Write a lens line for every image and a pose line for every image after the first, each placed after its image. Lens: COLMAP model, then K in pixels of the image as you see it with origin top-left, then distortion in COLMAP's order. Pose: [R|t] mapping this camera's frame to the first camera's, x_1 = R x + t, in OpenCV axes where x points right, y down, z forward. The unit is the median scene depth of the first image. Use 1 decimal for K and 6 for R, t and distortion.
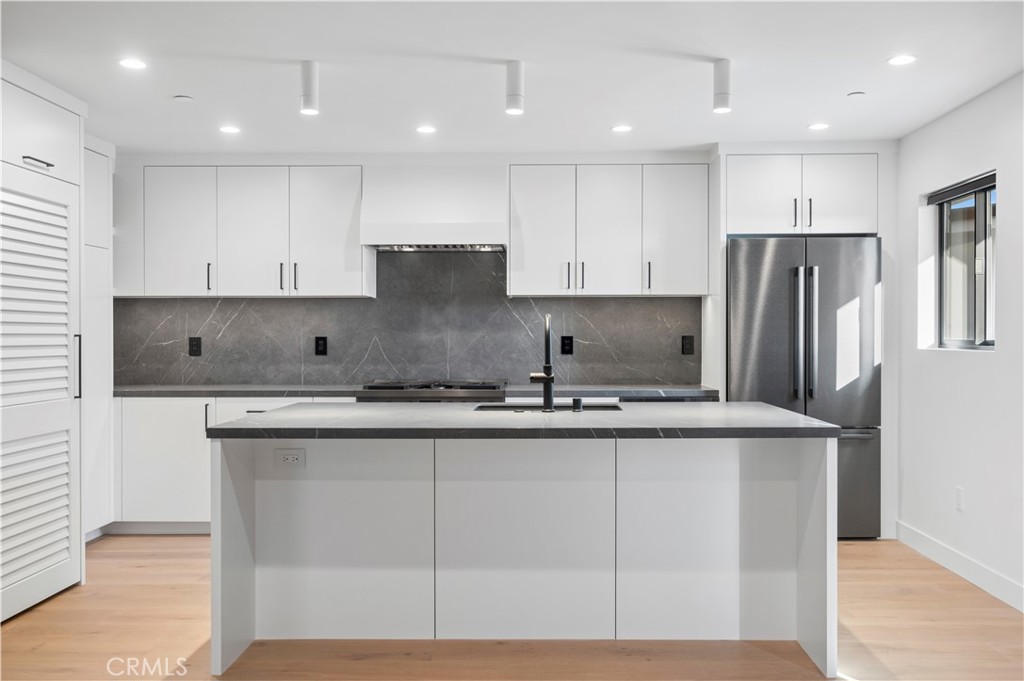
lens RADIAL K [[903.1, 0, 537.0], [0, 903.1, 339.1], [0, 0, 1]] dist [0.008221, 0.000774]
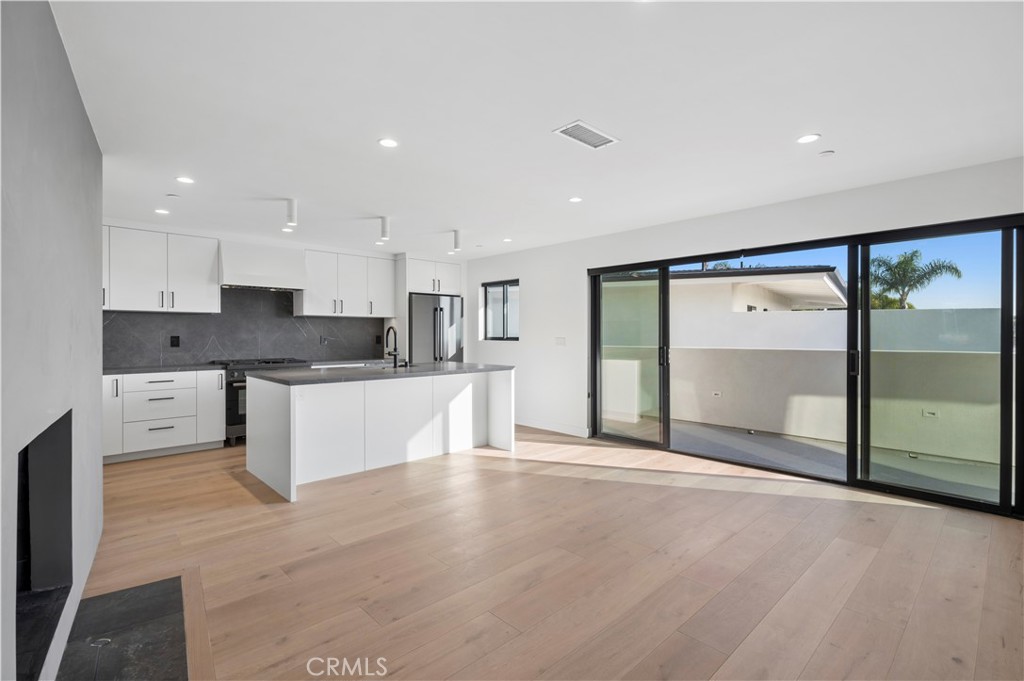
lens RADIAL K [[474.2, 0, 514.2], [0, 474.2, 338.2], [0, 0, 1]] dist [0.004956, 0.000137]
pose [[0.716618, -0.003055, 0.697459, -0.442958], [0.000886, 0.999994, 0.003470, -0.000995], [-0.697465, -0.001868, 0.716616, -0.069527]]
